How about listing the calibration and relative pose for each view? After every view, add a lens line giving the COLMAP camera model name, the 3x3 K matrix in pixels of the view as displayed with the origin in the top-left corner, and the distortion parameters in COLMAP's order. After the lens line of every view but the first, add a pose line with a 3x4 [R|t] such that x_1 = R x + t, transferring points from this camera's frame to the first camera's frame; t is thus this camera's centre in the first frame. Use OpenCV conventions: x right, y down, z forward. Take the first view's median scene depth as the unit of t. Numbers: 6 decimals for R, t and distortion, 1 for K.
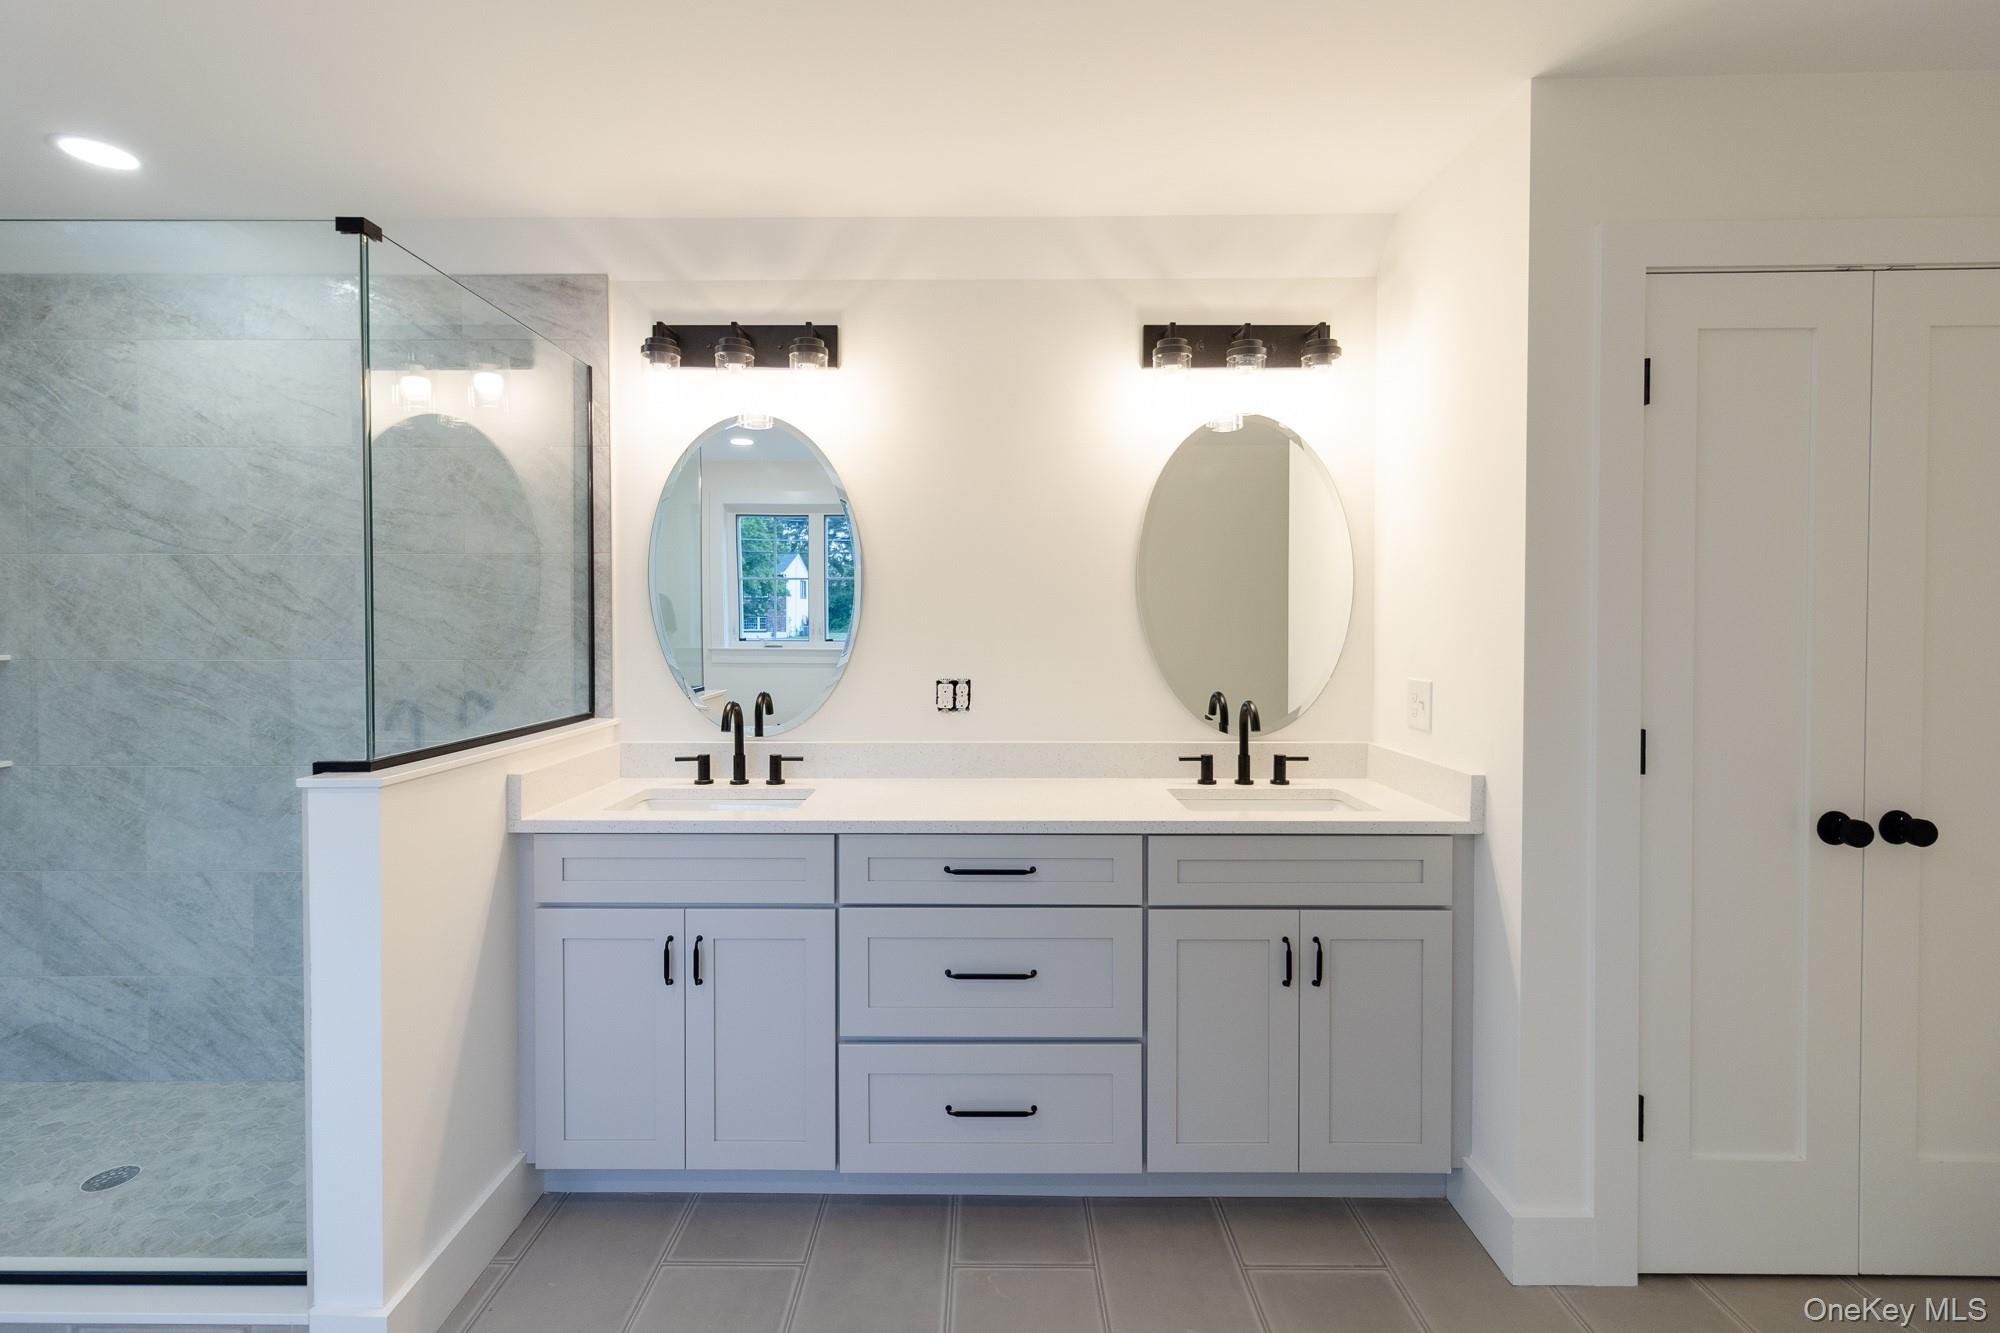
lens RADIAL K [[916.2, 0, 1002.2], [0, 916.2, 650.5], [0, 0, 1]] dist [0.010353, -0.002751]
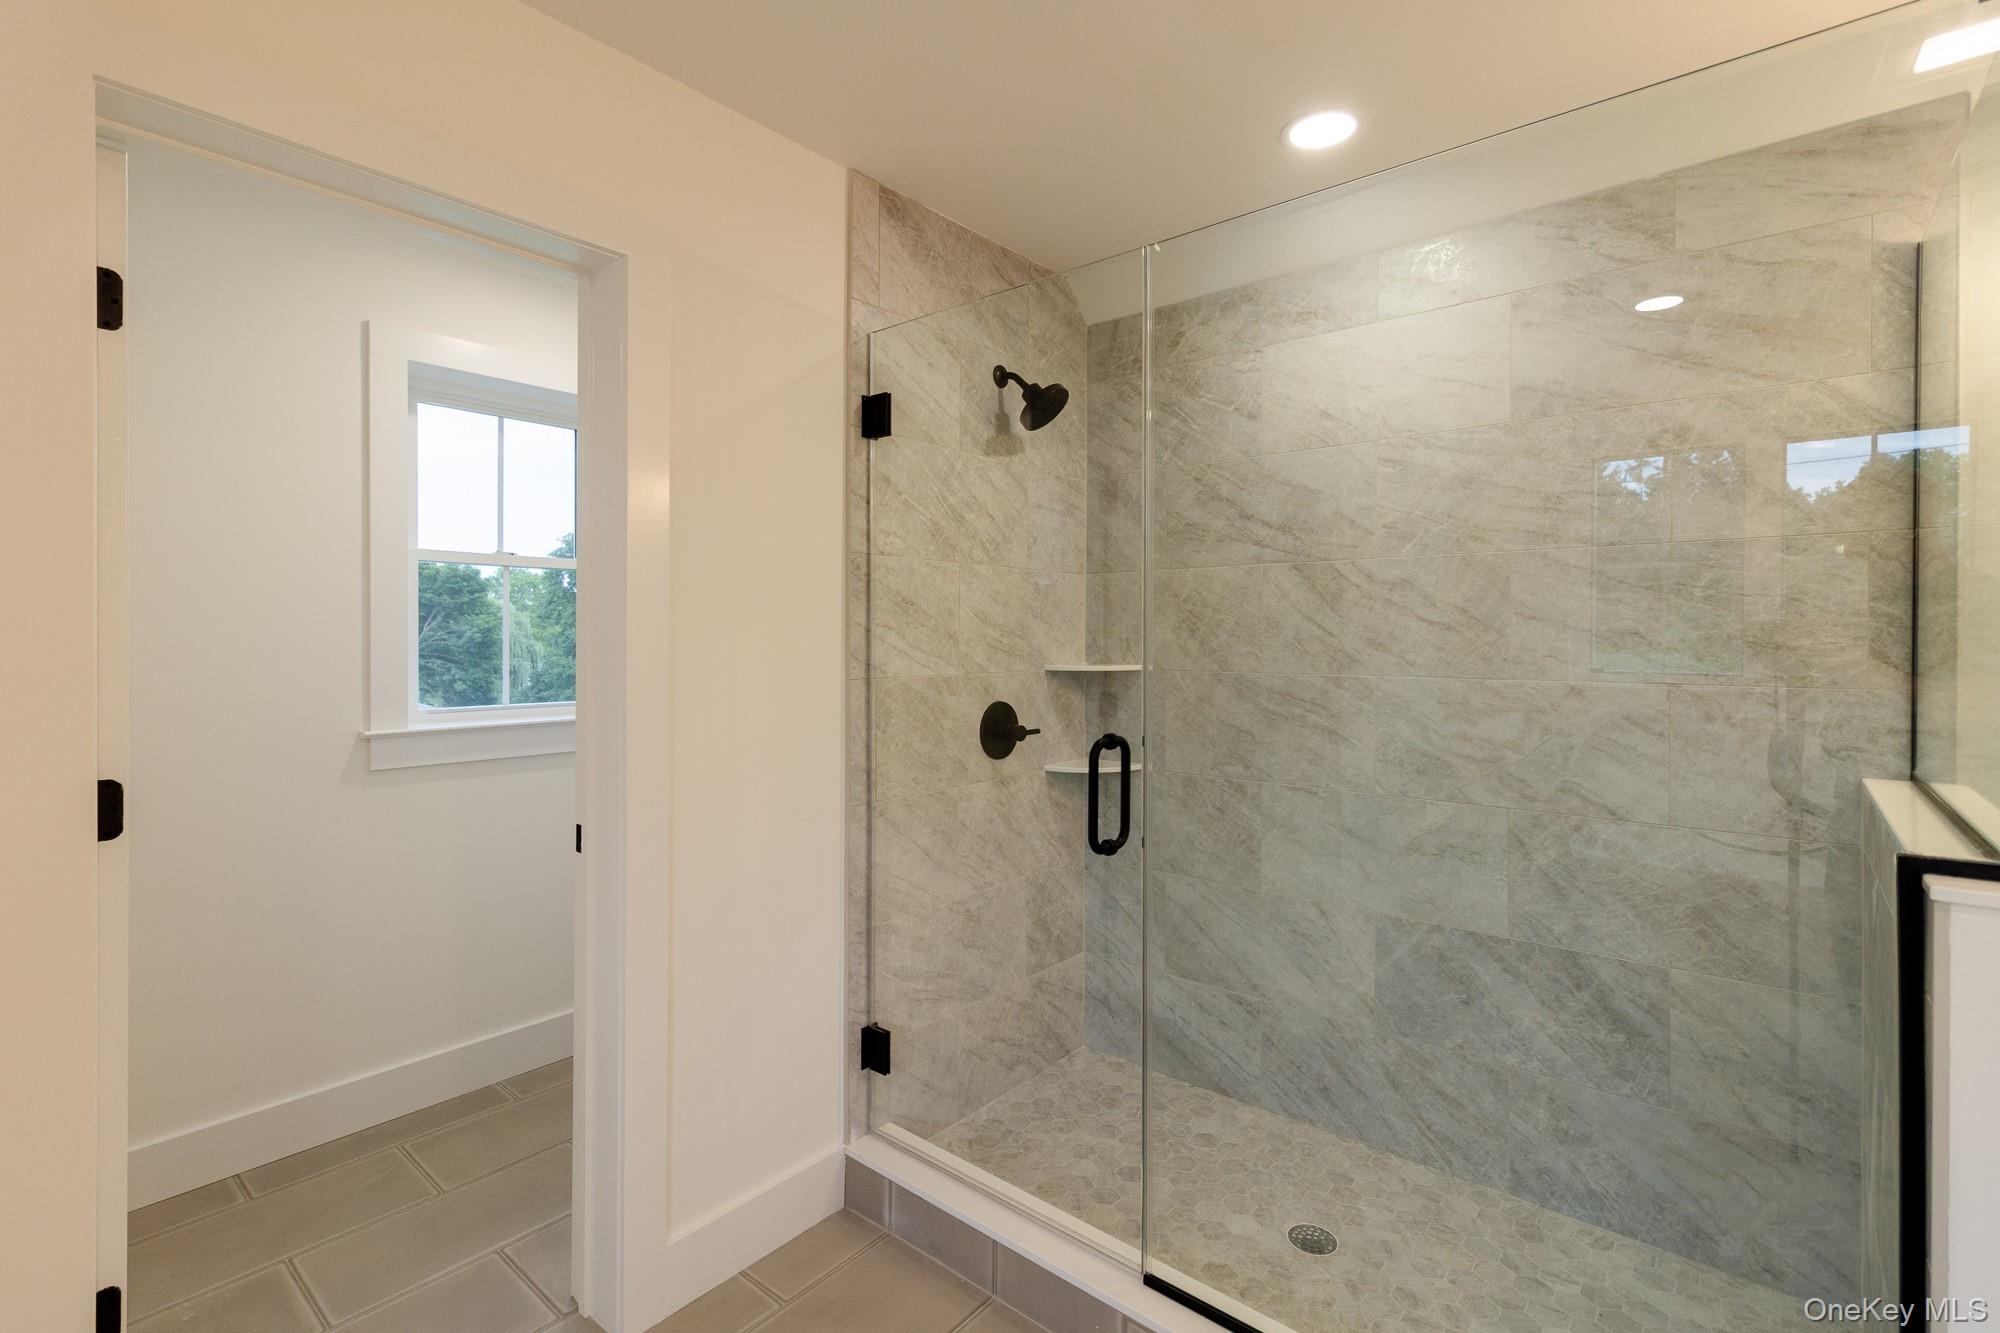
lens RADIAL K [[916.2, 0, 985.5], [0, 916.2, 652.1], [0, 0, 1]] dist [0.010353, -0.002751]
pose [[0.765930, 0.011445, -0.642822, -0.531564], [-0.018357, 0.999823, -0.004072, -0.002728], [0.642662, 0.014919, 0.766005, 0.068223]]
